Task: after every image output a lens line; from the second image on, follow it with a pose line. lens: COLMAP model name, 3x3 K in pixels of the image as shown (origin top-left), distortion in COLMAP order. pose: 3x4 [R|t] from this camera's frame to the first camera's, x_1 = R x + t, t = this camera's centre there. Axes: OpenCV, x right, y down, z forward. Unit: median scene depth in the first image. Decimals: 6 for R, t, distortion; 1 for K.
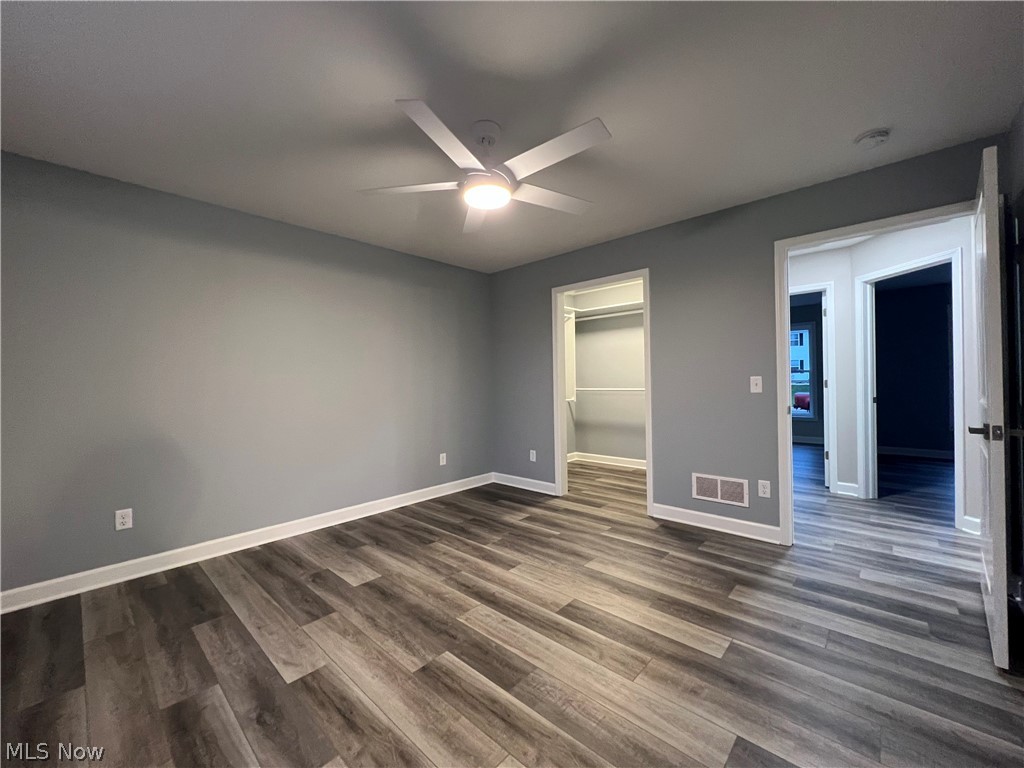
lens RADIAL K [[410.2, 0, 511.2], [0, 410.2, 381.7], [0, 0, 1]] dist [-0.008054, 0.002915]
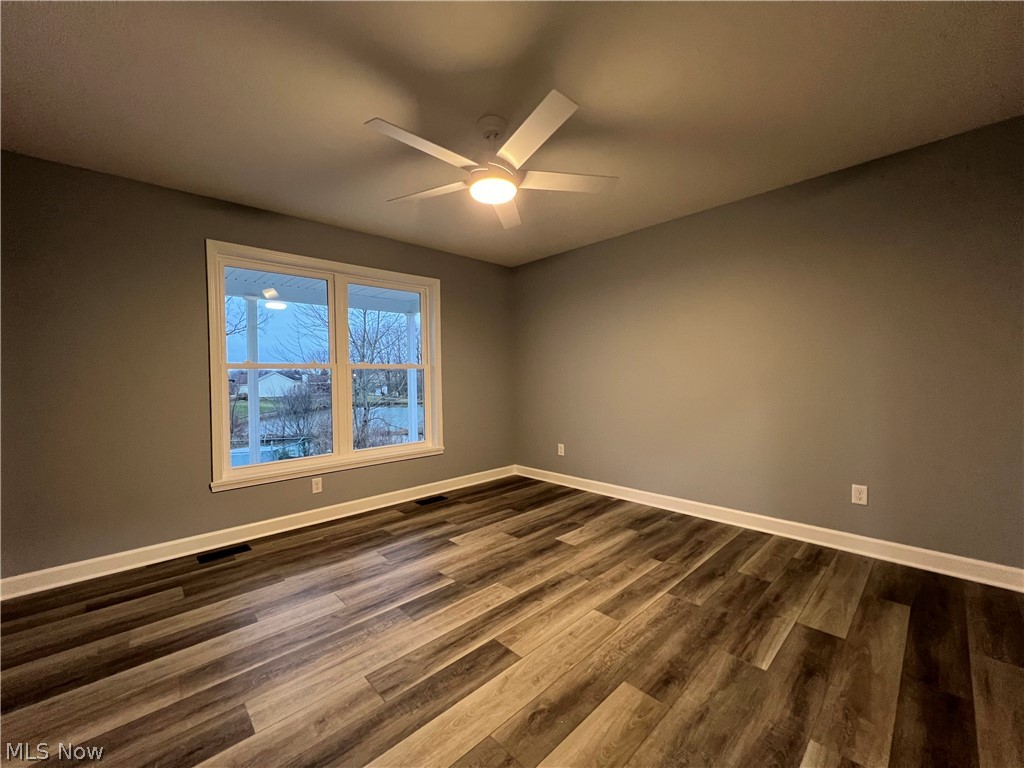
lens RADIAL K [[410.2, 0, 511.2], [0, 410.2, 381.7], [0, 0, 1]] dist [-0.008054, 0.002915]
pose [[-0.069053, 0.030577, -0.997144, 0.816824], [0.018150, 0.999403, 0.029389, -0.006389], [0.997448, -0.016069, -0.069566, 0.942157]]
